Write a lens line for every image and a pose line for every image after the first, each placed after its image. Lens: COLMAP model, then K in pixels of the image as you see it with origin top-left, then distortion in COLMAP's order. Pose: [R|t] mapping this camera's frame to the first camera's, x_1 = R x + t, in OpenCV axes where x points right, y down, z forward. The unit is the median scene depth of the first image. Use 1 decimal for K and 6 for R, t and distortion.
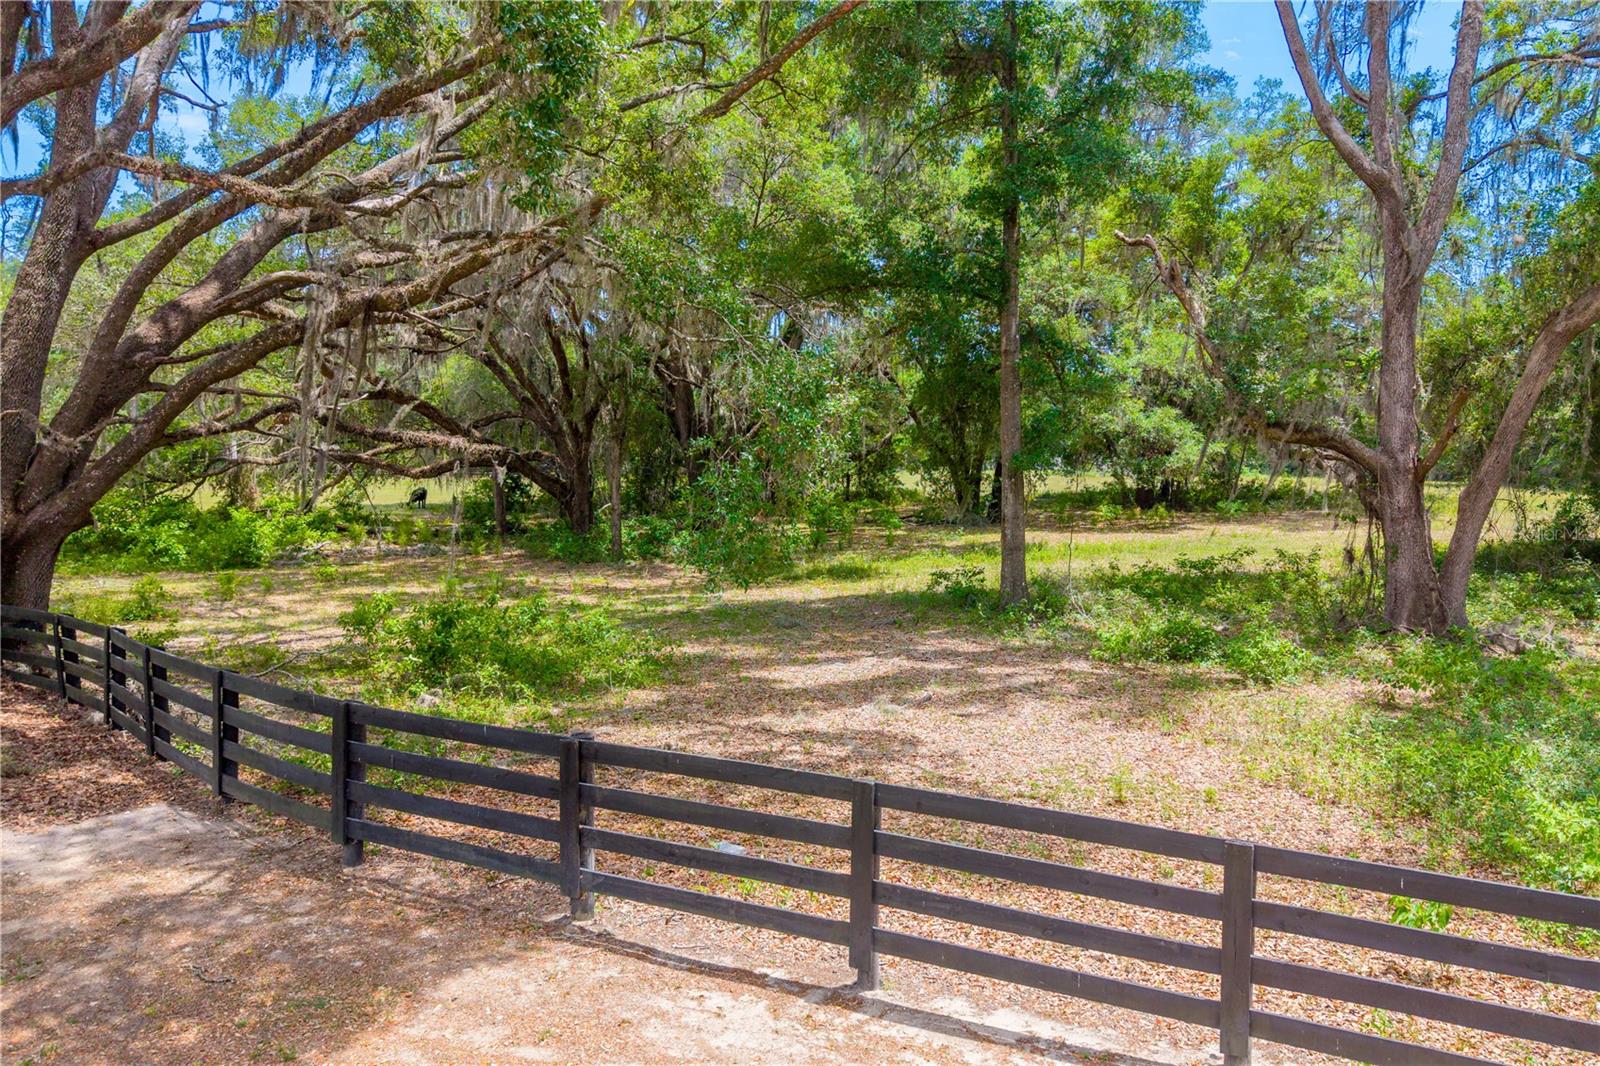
lens RADIAL K [[1187.0, 0, 871.5], [0, 1187.0, 561.5], [0, 0, 1]] dist [0.033704, -0.065522]
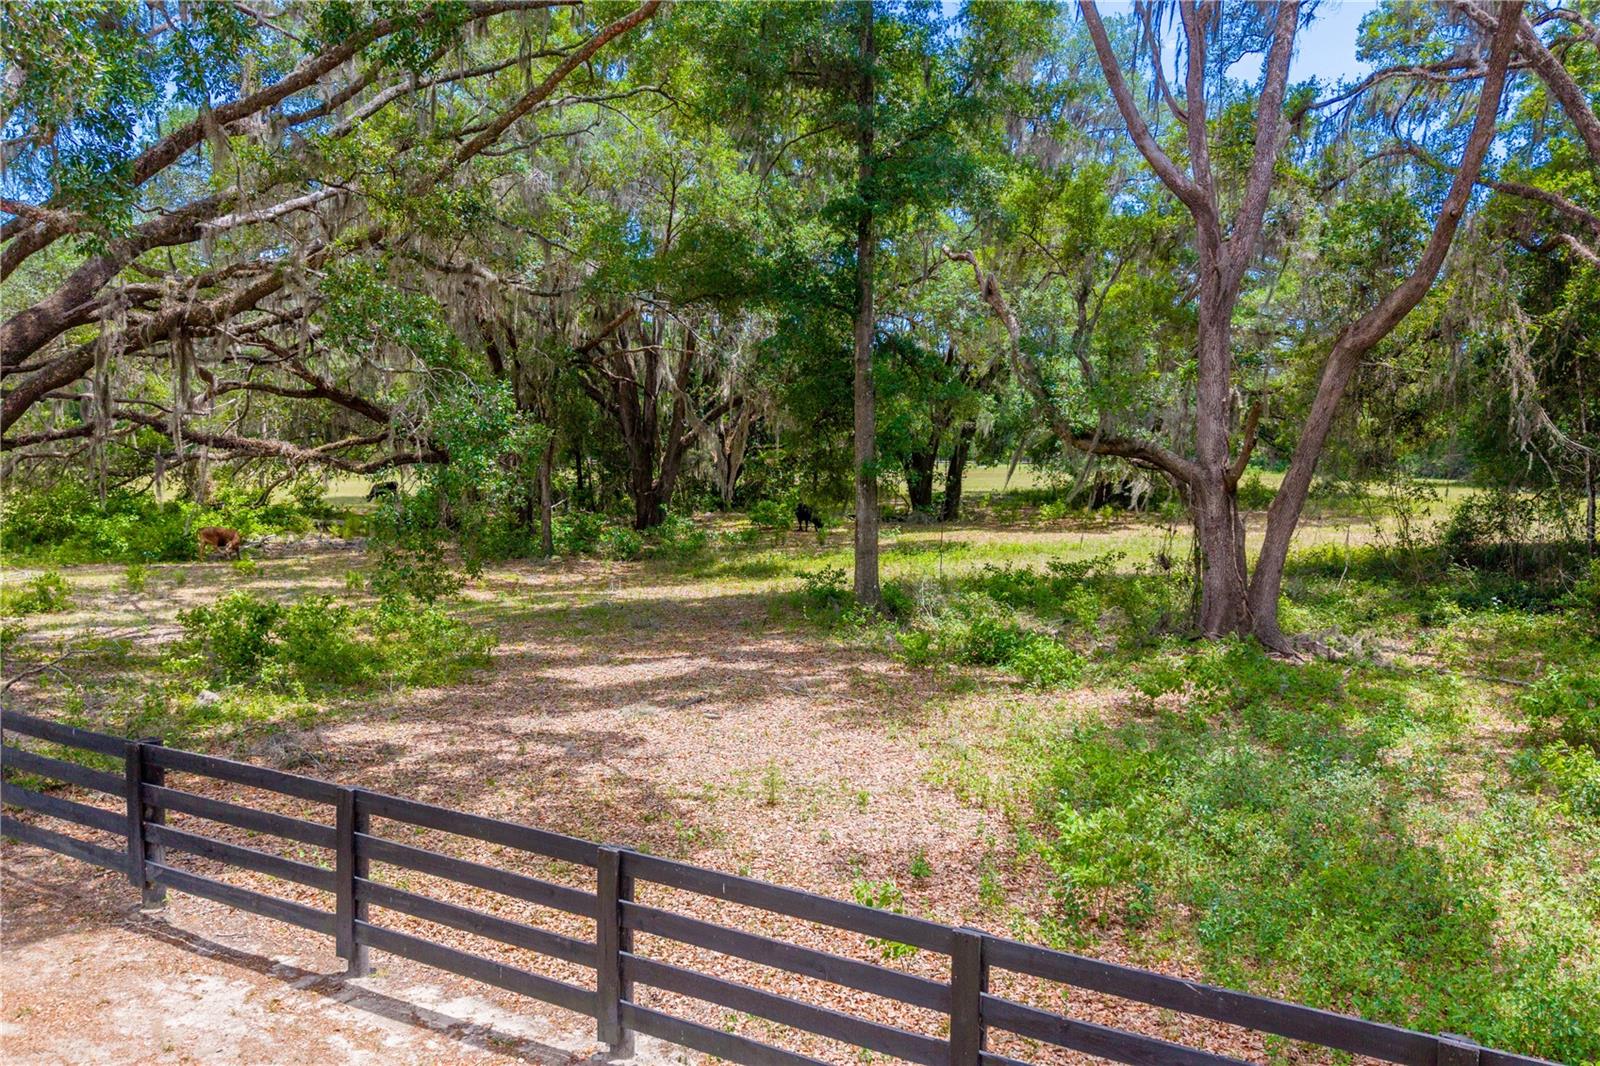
lens RADIAL K [[1187.0, 0, 871.5], [0, 1187.0, 561.5], [0, 0, 1]] dist [0.033704, -0.065522]
pose [[0.999637, 0.009257, -0.025306, 0.150553], [-0.009079, 0.999933, 0.007122, -0.010274], [0.025370, -0.006890, 0.999654, -0.023507]]
